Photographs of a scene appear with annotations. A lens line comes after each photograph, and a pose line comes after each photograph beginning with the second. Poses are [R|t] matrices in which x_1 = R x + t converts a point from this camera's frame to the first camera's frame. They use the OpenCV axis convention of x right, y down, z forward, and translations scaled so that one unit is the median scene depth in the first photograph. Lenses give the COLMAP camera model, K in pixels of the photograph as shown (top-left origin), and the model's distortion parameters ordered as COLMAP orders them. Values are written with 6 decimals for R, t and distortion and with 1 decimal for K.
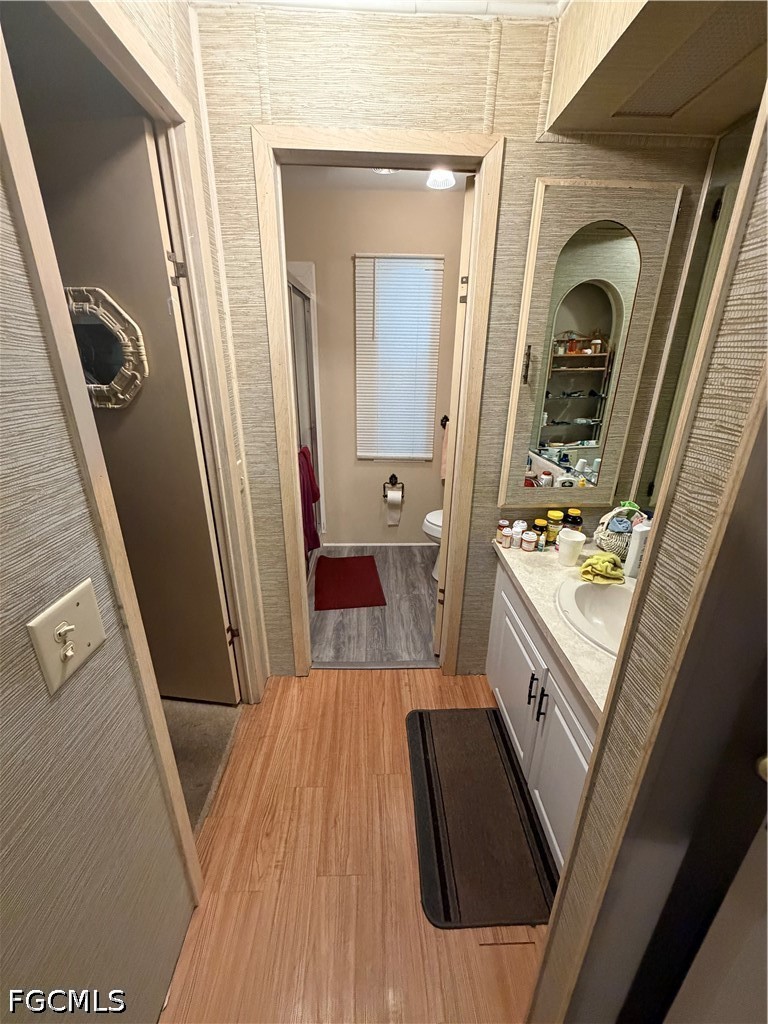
lens RADIAL K [[409.2, 0, 384.0], [0, 409.2, 512.0], [0, 0, 1]] dist [0.000348, 0.000056]
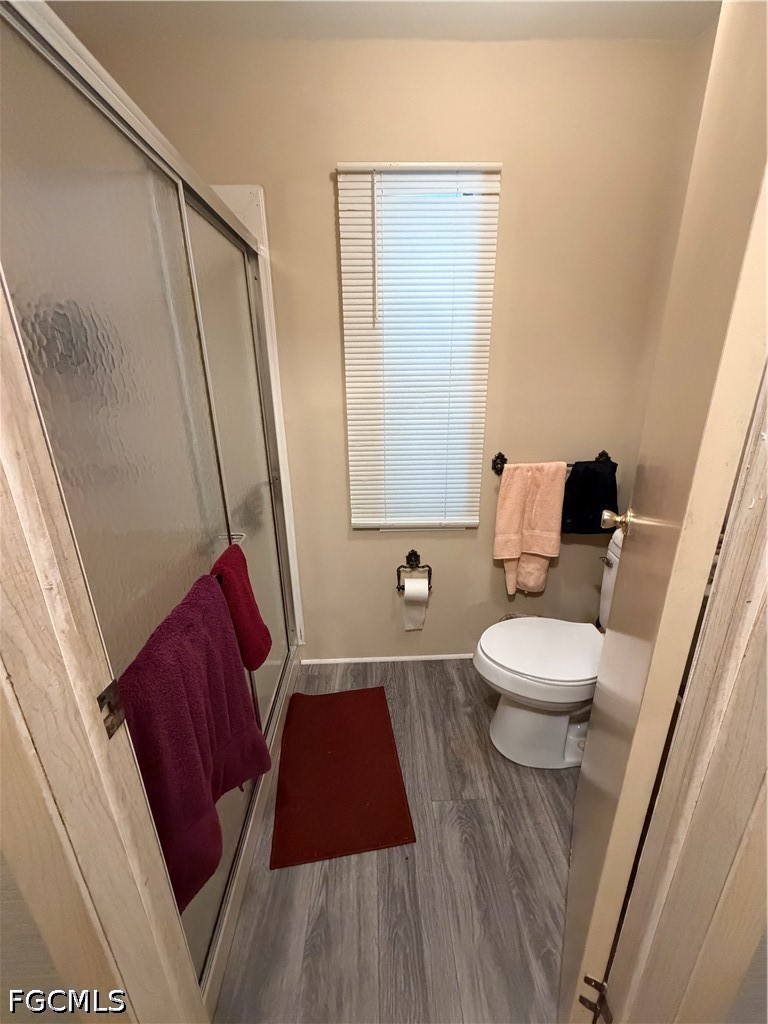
lens RADIAL K [[409.2, 0, 384.0], [0, 409.2, 512.0], [0, 0, 1]] dist [0.000348, 0.000056]
pose [[0.999595, -0.028379, -0.002181, -0.017661], [0.028287, 0.999004, -0.034517, -0.136662], [0.003159, 0.034442, 0.999402, 0.418760]]
